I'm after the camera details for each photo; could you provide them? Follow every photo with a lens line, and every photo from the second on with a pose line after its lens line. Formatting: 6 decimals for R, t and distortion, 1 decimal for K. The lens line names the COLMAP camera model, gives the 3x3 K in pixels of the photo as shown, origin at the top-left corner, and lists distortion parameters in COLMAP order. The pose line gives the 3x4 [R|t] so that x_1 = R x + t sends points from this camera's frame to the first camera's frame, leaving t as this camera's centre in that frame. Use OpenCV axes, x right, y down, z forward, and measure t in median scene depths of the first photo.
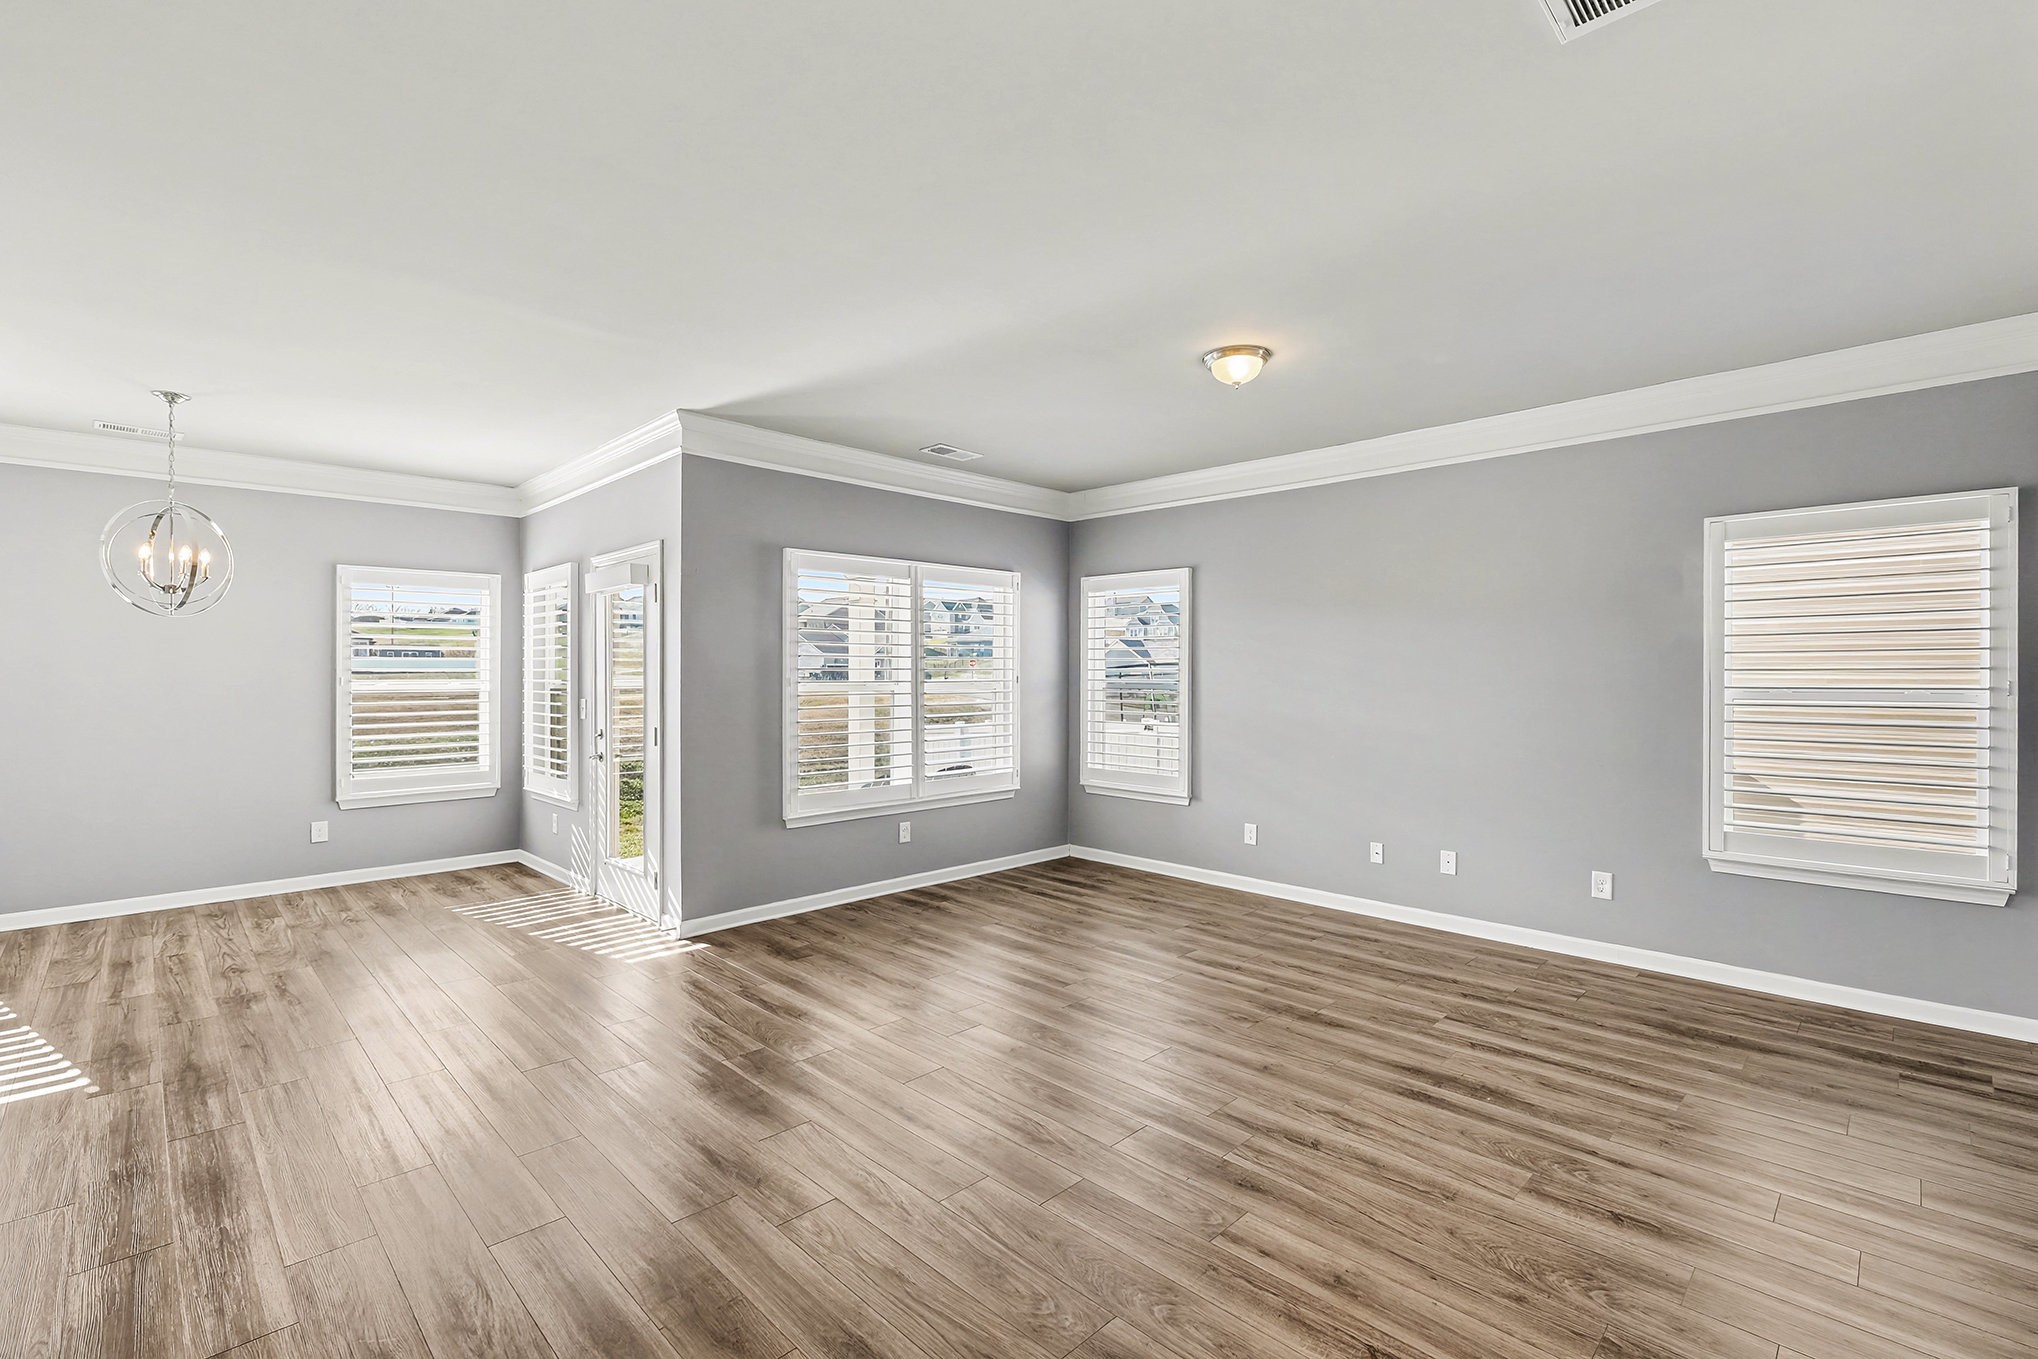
lens RADIAL K [[891.5, 0, 1033.8], [0, 891.5, 679.3], [0, 0, 1]] dist [-0.001852, 0.000044]
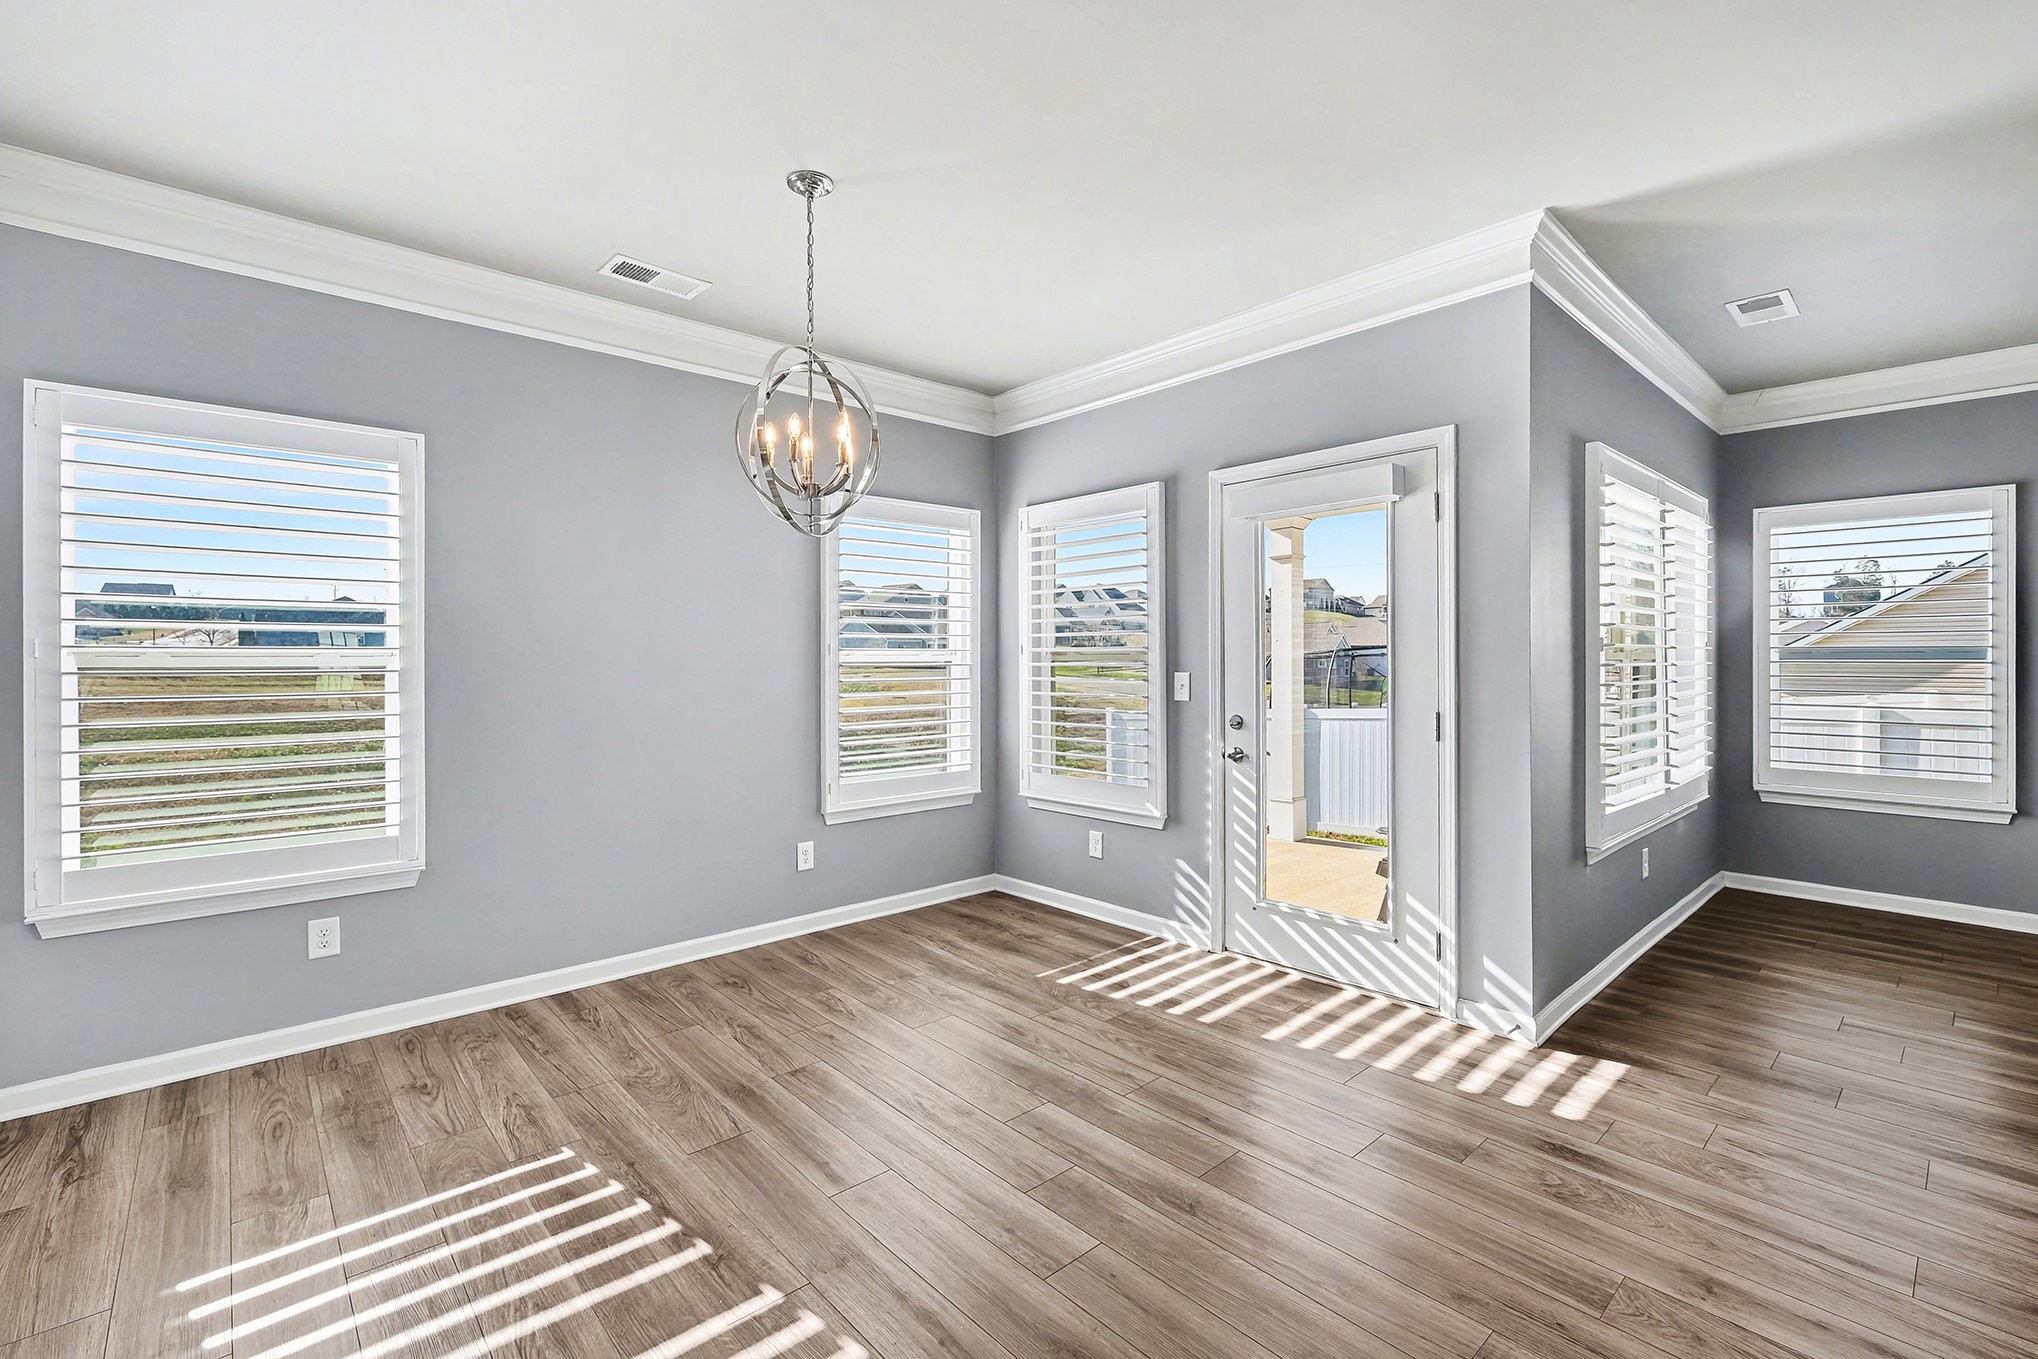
lens RADIAL K [[891.5, 0, 1033.8], [0, 891.5, 679.3], [0, 0, 1]] dist [-0.001852, 0.000044]
pose [[0.998655, -0.001352, -0.051831, -0.551527], [0.002051, 0.999908, 0.013435, 0.015938], [0.051808, -0.013523, 0.998565, 0.270057]]
